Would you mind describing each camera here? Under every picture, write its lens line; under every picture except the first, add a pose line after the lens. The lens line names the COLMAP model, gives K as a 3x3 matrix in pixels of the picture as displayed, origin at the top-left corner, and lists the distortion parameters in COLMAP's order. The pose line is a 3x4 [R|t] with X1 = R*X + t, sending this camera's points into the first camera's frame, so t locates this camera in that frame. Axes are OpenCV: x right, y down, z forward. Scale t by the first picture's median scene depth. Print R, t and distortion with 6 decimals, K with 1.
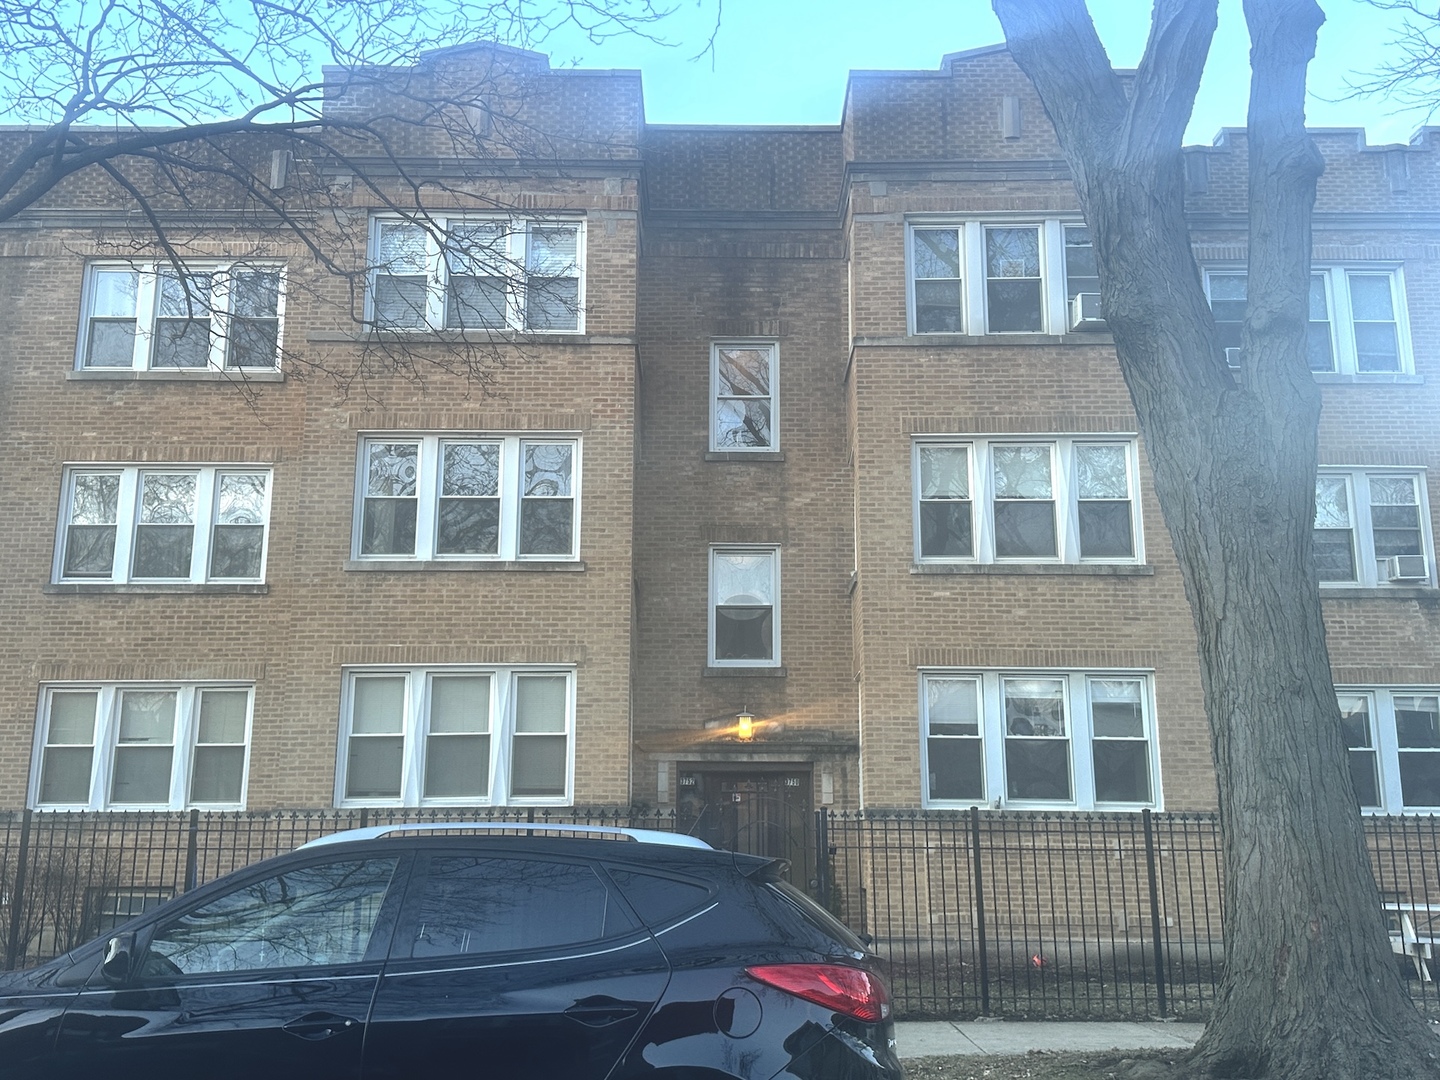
lens RADIAL K [[1342.5, 0, 712.3], [0, 1342.5, 541.5], [0, 0, 1]] dist [0.092267, 0.000000]
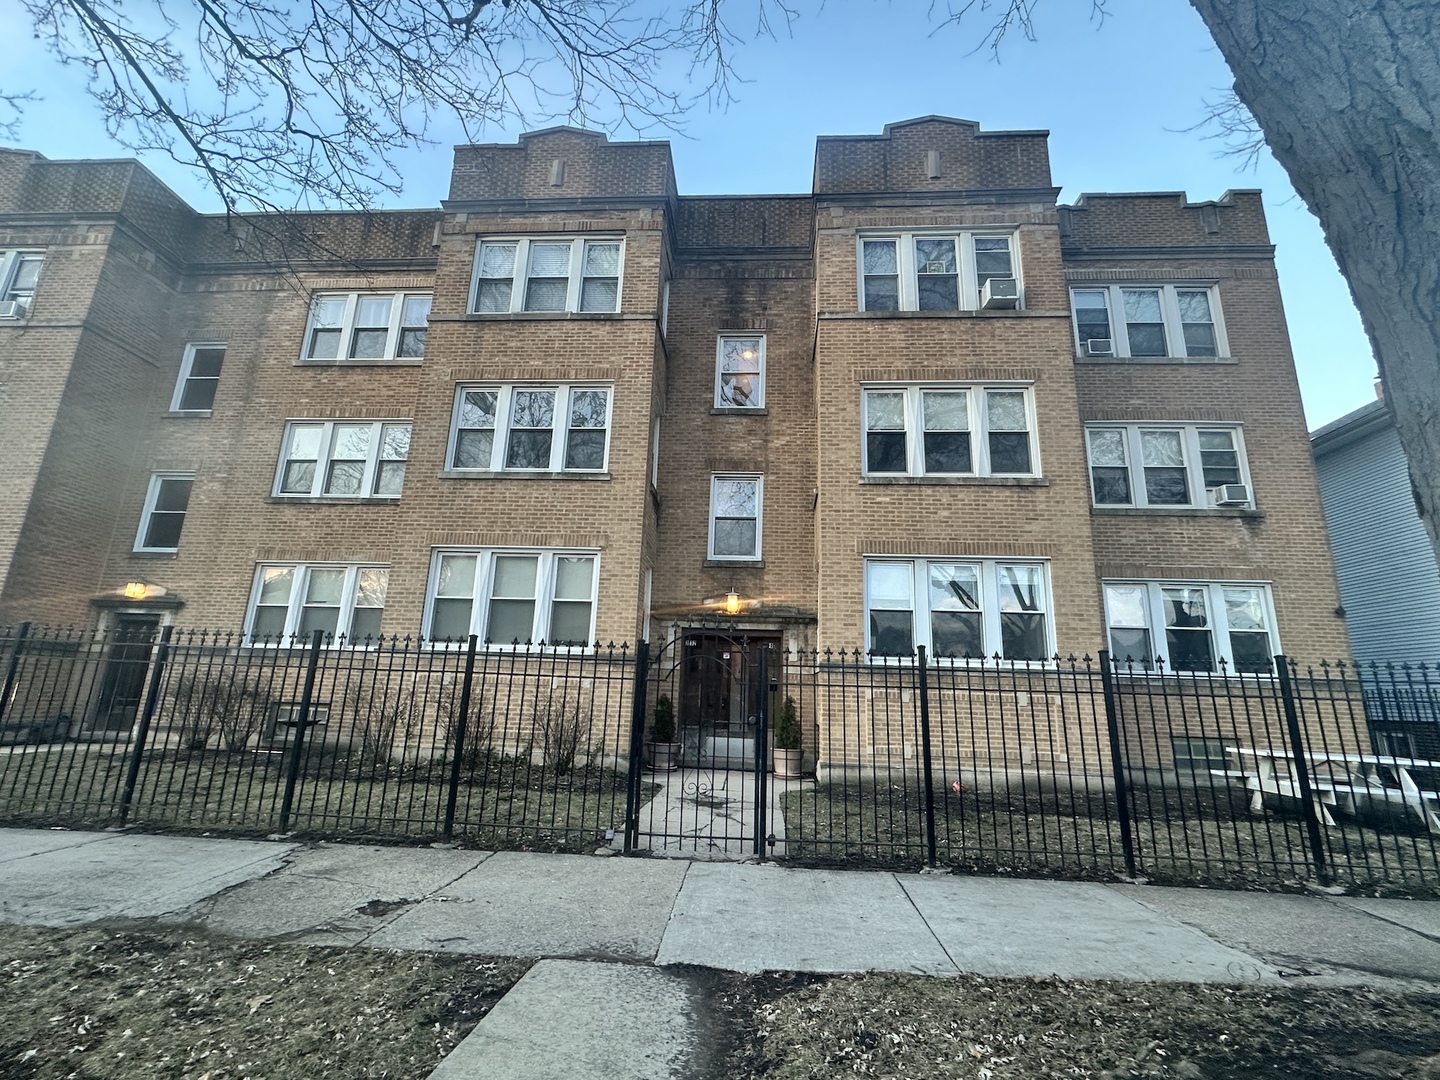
lens RADIAL K [[631.7, 0, 720.6], [0, 631.7, 544.1], [0, 0, 1]] dist [0.000300, 0.003134]
pose [[0.997433, 0.014635, -0.070101, 0.055635], [-0.016097, 0.999664, -0.020337, 0.092166], [0.069780, 0.021414, 0.997333, 0.366788]]
